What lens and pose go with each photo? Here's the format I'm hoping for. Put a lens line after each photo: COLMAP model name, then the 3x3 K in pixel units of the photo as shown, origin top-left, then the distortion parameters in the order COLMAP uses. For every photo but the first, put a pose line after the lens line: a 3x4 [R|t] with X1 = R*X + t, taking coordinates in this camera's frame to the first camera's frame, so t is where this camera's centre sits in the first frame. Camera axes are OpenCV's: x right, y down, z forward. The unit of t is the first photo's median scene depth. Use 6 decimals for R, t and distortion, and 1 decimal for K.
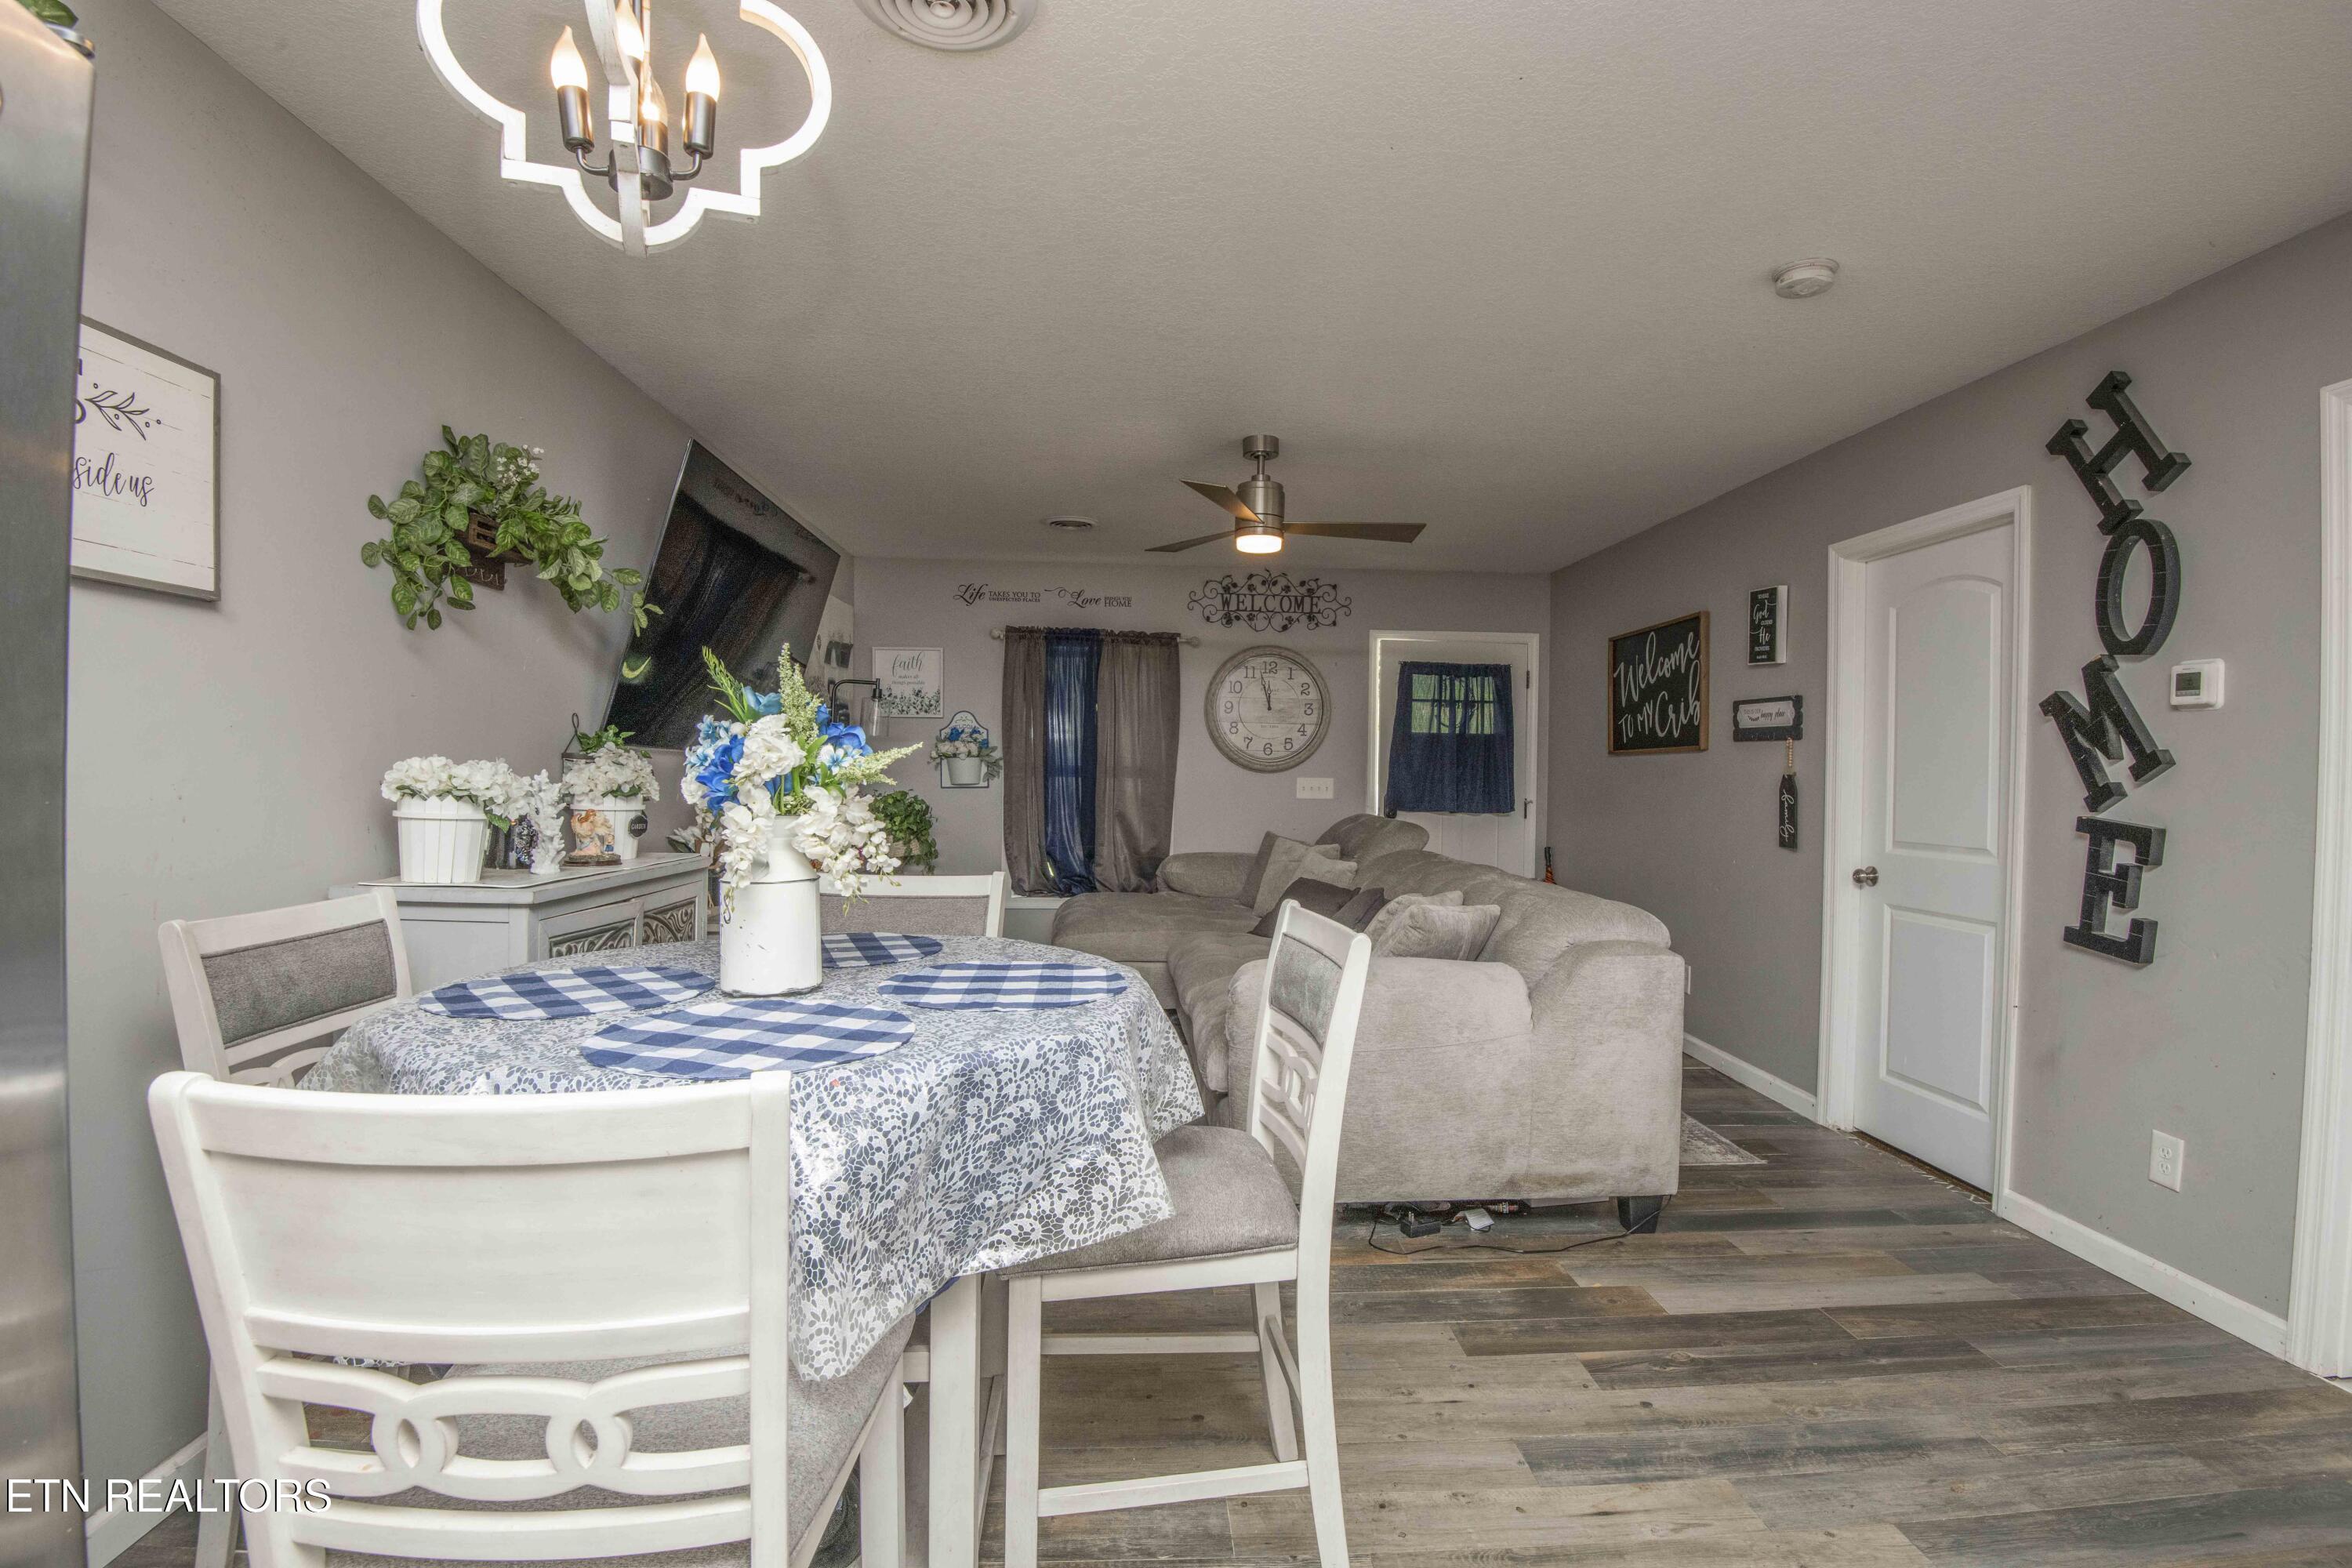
lens RADIAL K [[1082.2, 0, 1181.3], [0, 1082.2, 791.9], [0, 0, 1]] dist [-0.026433, -0.009816]
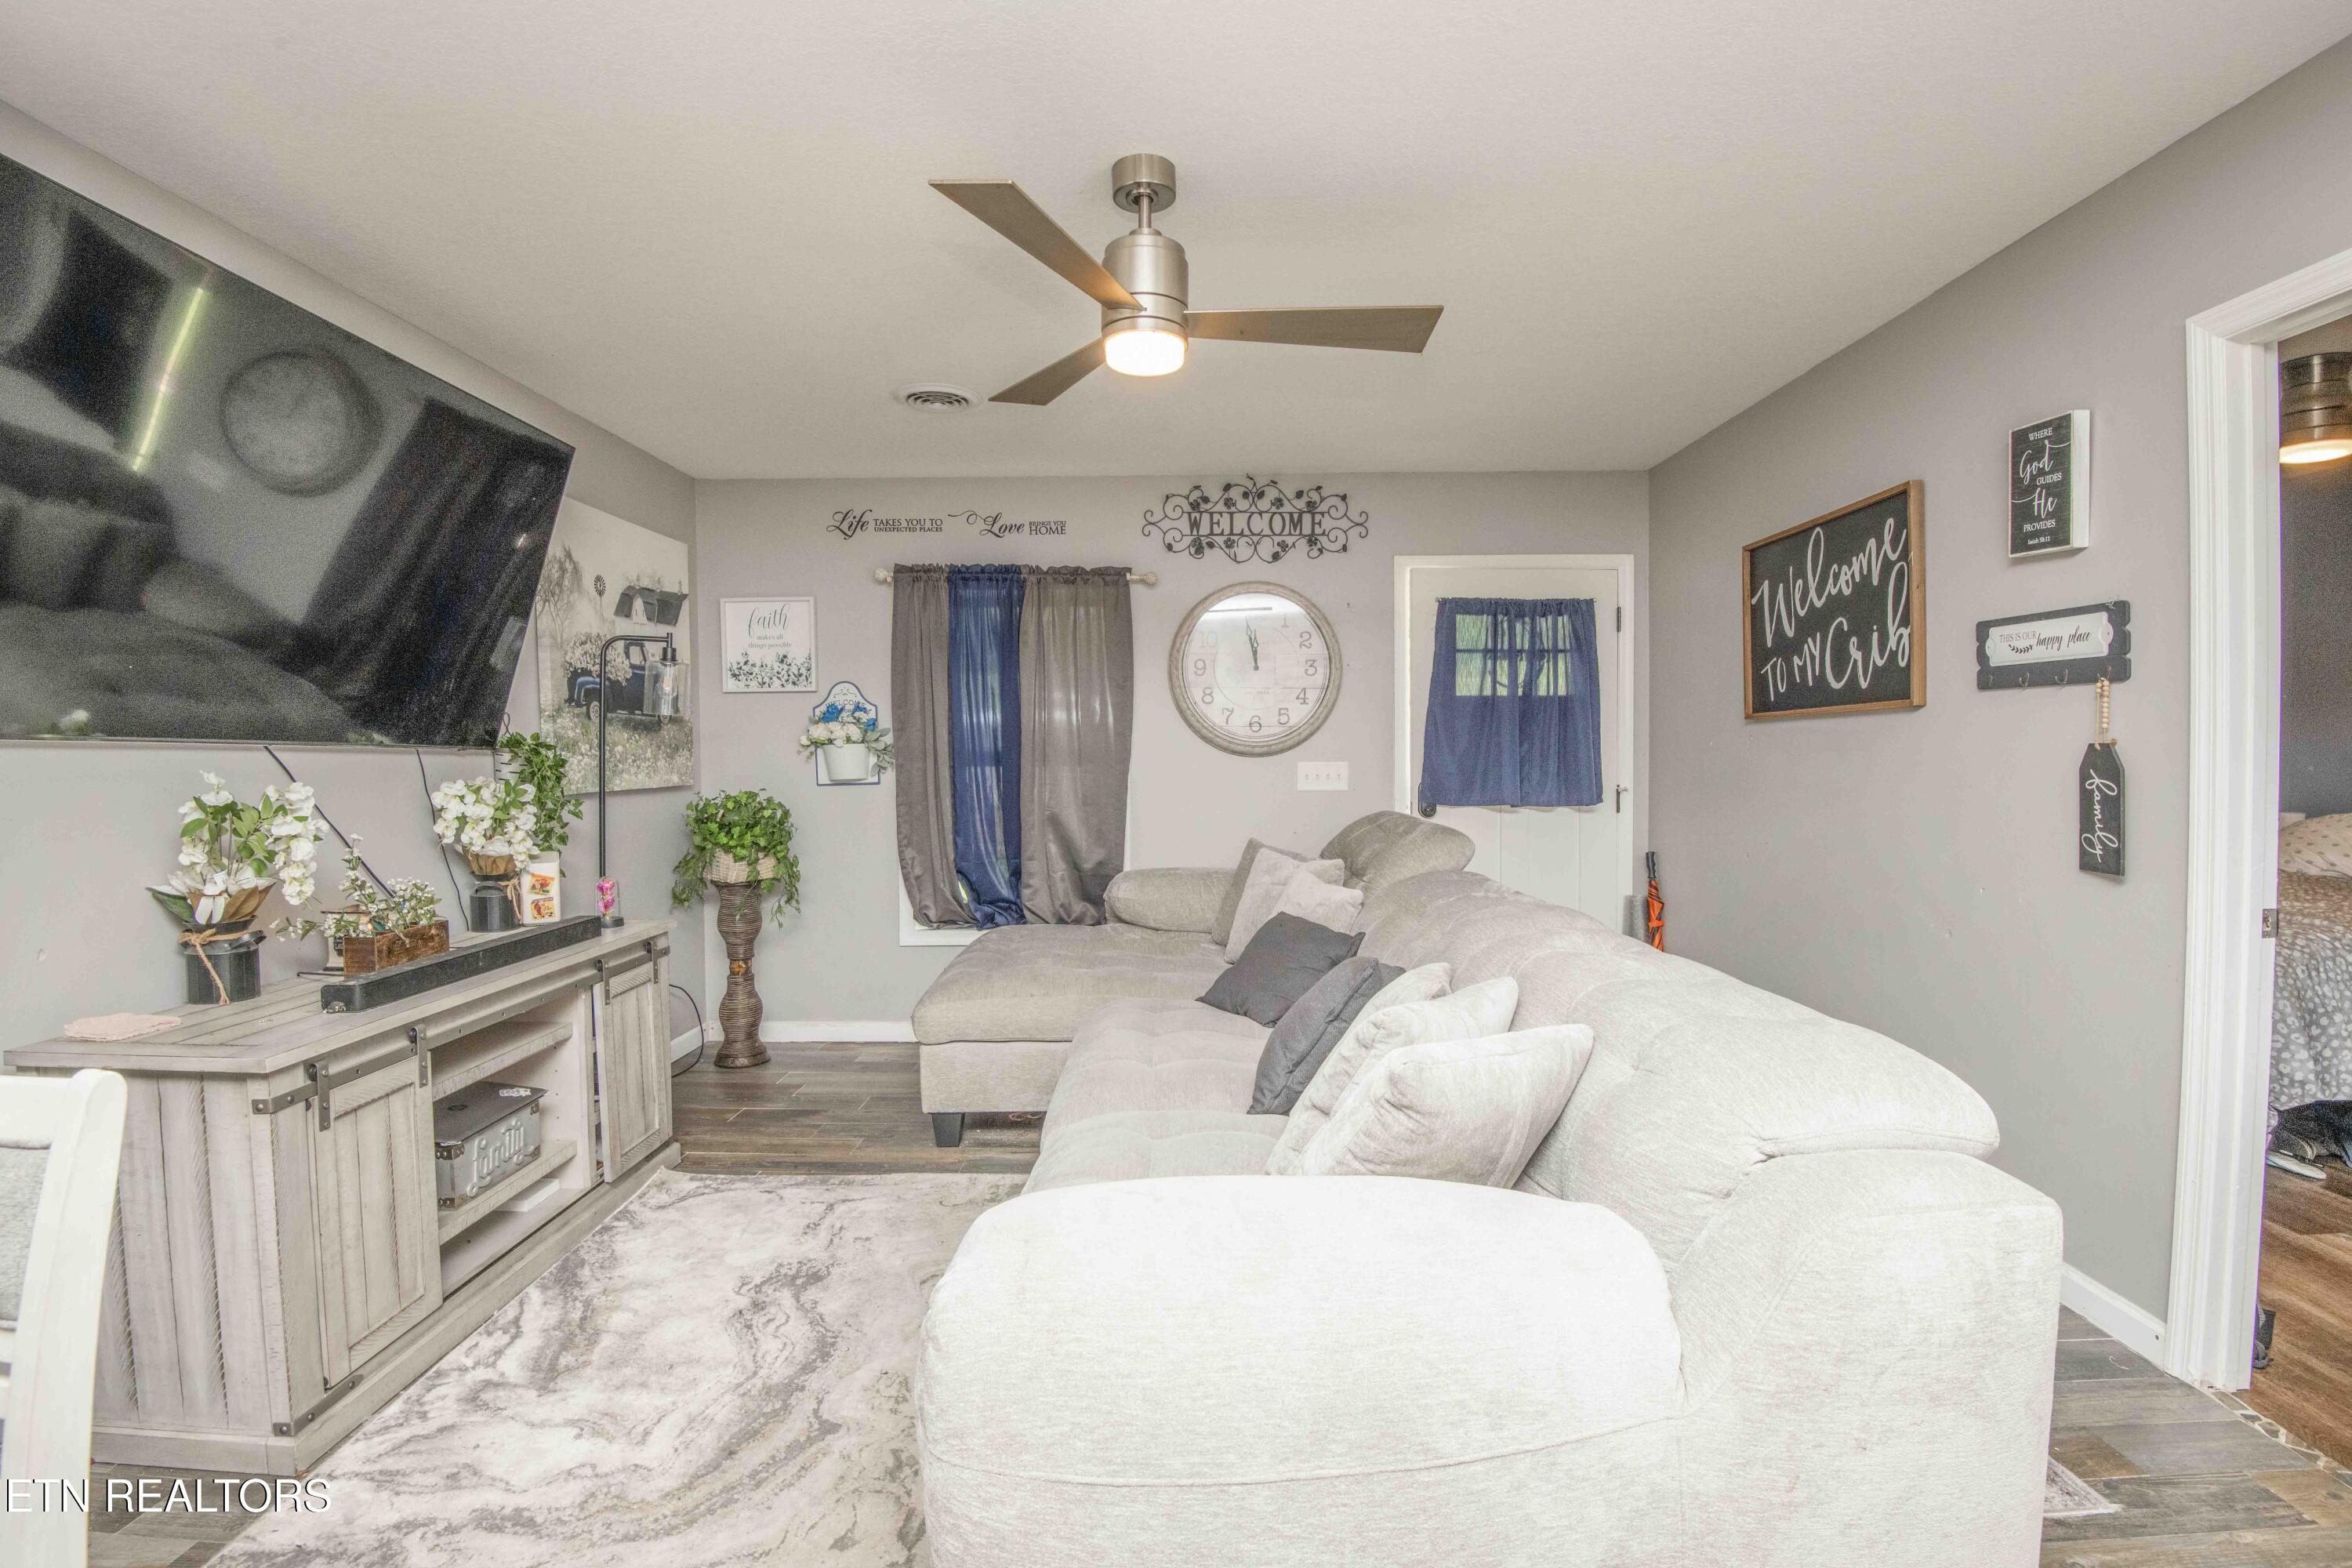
lens RADIAL K [[1082.2, 0, 1189.9], [0, 1082.2, 797.1], [0, 0, 1]] dist [-0.026433, -0.009816]
pose [[0.998163, -0.018246, -0.057775, 0.116691], [0.019357, 0.999637, 0.018739, -0.007187], [0.057412, -0.019823, 0.998154, 0.409128]]
